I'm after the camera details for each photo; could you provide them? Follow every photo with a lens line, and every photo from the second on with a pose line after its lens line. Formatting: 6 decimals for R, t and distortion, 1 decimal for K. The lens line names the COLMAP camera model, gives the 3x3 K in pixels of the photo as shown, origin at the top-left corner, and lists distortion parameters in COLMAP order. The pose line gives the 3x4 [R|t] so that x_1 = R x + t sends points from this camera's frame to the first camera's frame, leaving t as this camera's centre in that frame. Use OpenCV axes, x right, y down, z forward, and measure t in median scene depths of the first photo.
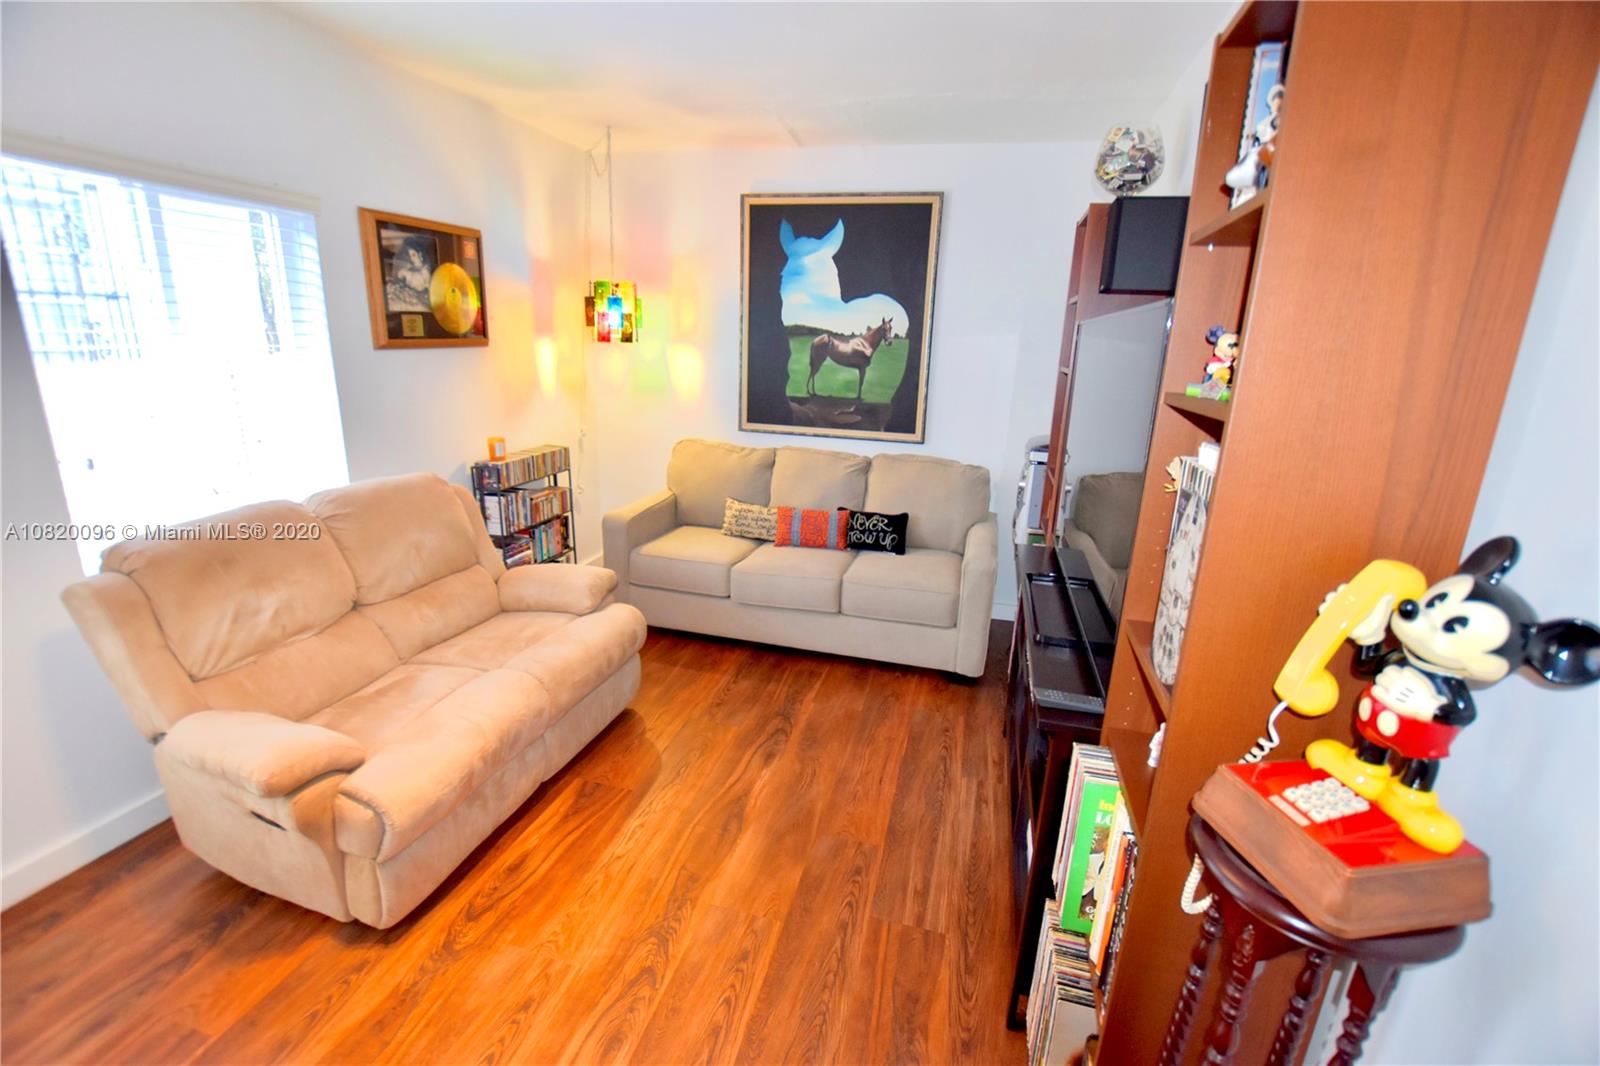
lens RADIAL K [[730.2, 0, 796.0], [0, 730.2, 536.4], [0, 0, 1]] dist [-0.029468, 0.001683]
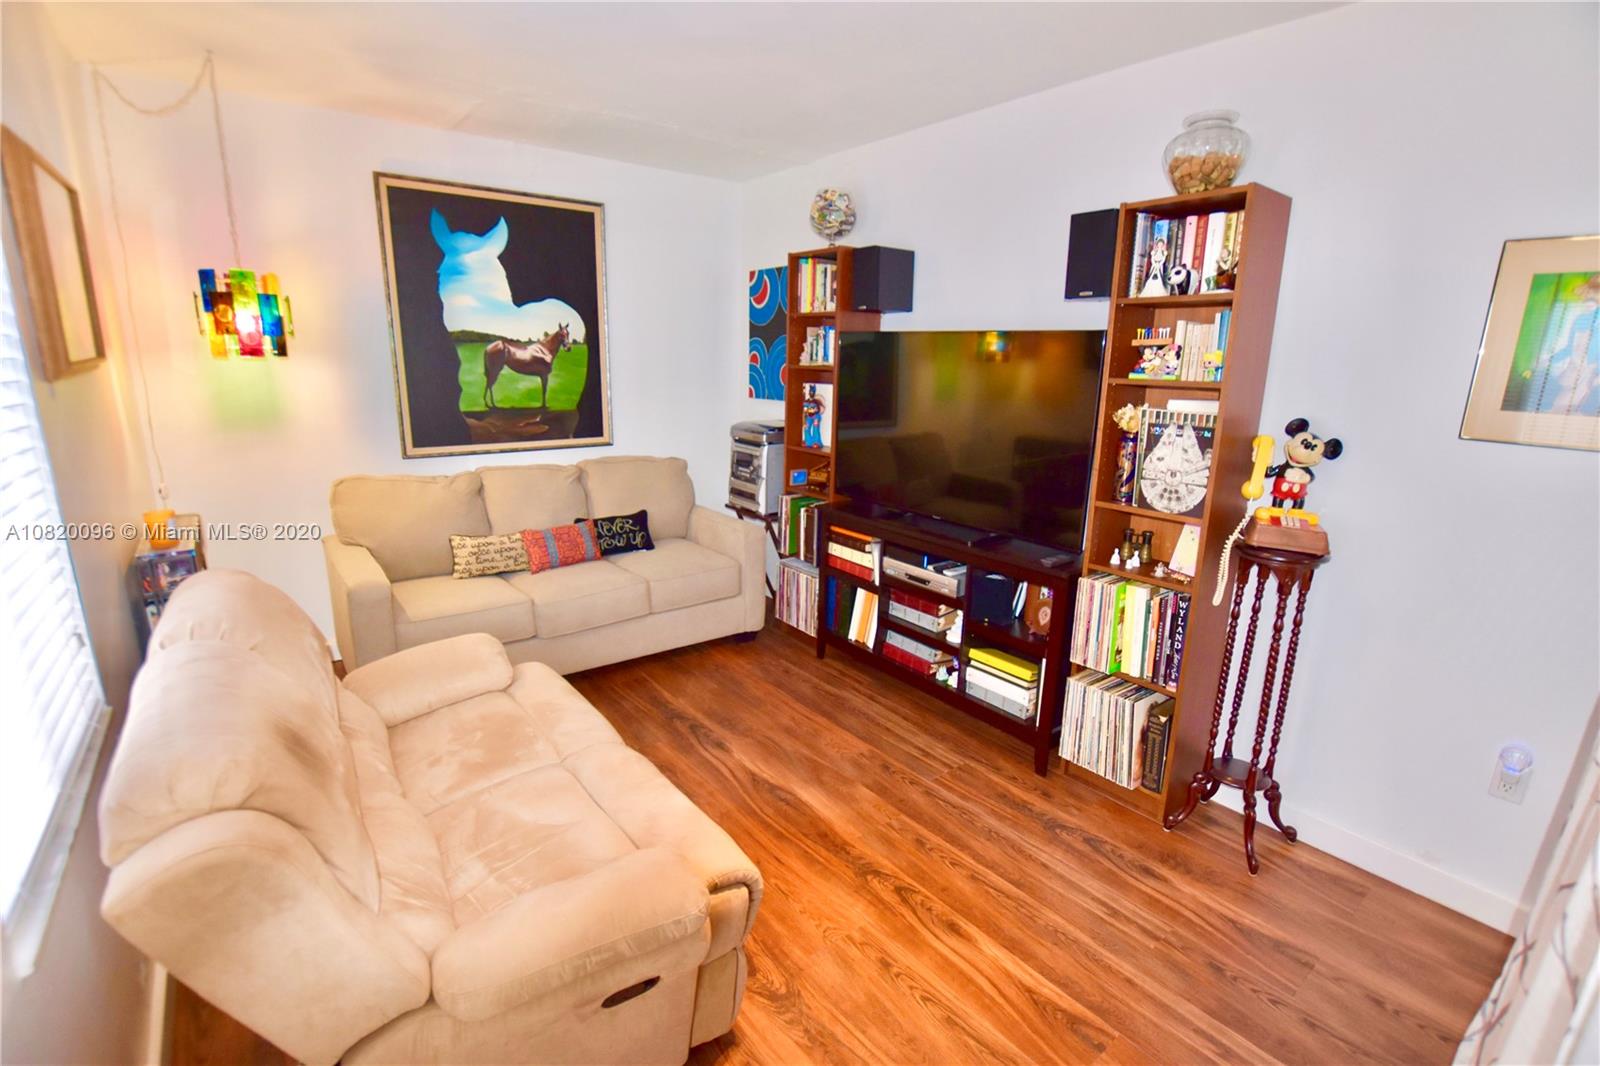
lens RADIAL K [[730.2, 0, 840.5], [0, 730.2, 534.1], [0, 0, 1]] dist [-0.029468, 0.001683]
pose [[0.582205, -0.216387, 0.783718, -0.489977], [0.212976, 0.970863, 0.109844, -0.051157], [-0.784652, 0.102961, 0.611327, 0.134700]]
